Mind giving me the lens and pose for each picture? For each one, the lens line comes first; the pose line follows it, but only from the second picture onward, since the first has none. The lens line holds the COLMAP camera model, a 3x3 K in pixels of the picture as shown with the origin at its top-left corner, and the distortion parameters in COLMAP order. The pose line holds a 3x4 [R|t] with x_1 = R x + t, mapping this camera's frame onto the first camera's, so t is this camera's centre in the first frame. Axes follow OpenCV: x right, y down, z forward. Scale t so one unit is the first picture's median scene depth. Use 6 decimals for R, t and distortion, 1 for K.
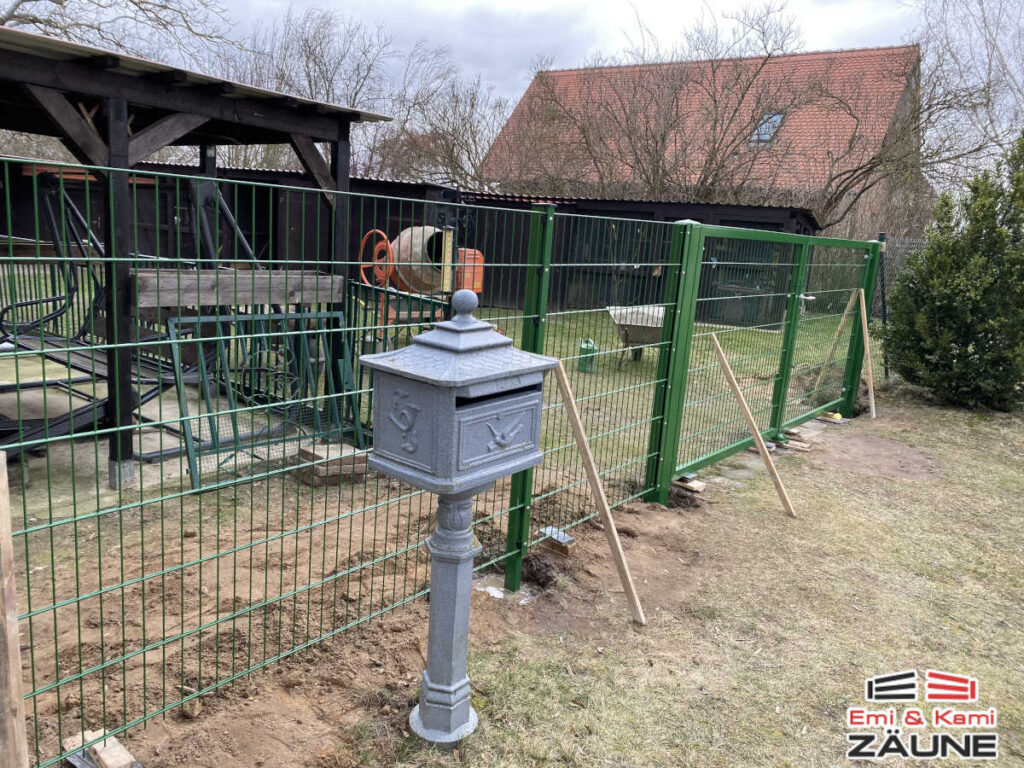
lens RADIAL K [[786.8, 0, 509.3], [0, 786.8, 368.4], [0, 0, 1]] dist [0.001379, -0.002160]
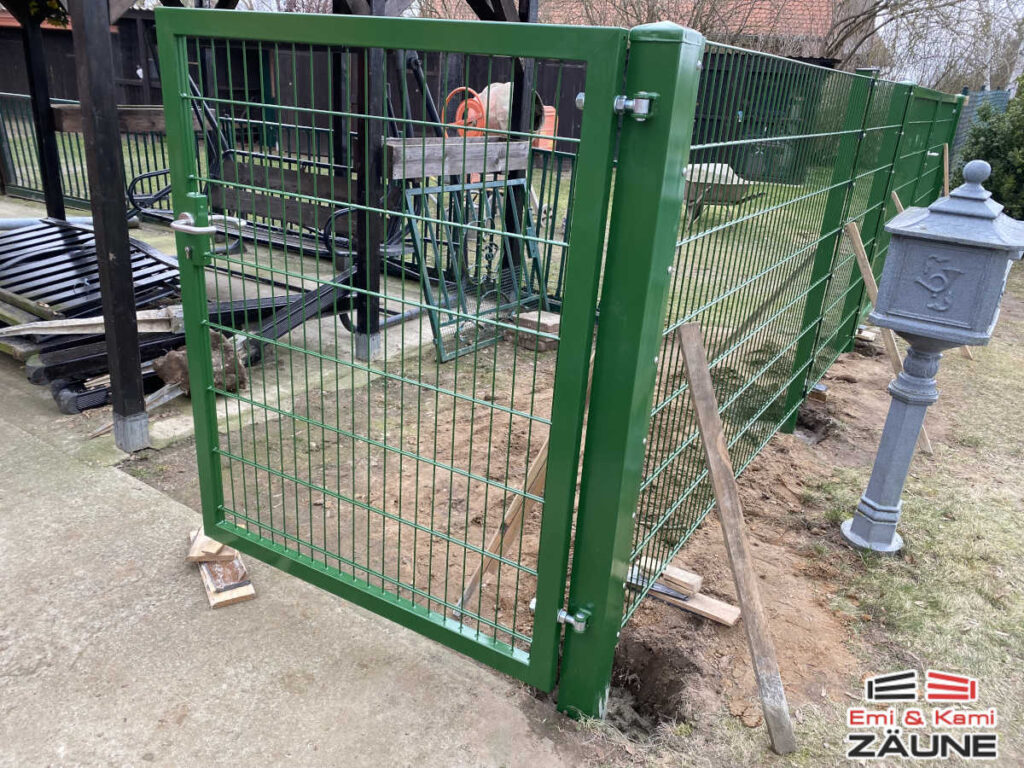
lens RADIAL K [[777.1, 0, 510.5], [0, 777.1, 397.1], [0, 0, 1]] dist [0.022659, -0.025839]
pose [[0.993986, -0.049111, 0.097879, -0.362720], [0.027384, 0.976873, 0.212060, -0.011905], [-0.106030, -0.208104, 0.972343, -0.024764]]
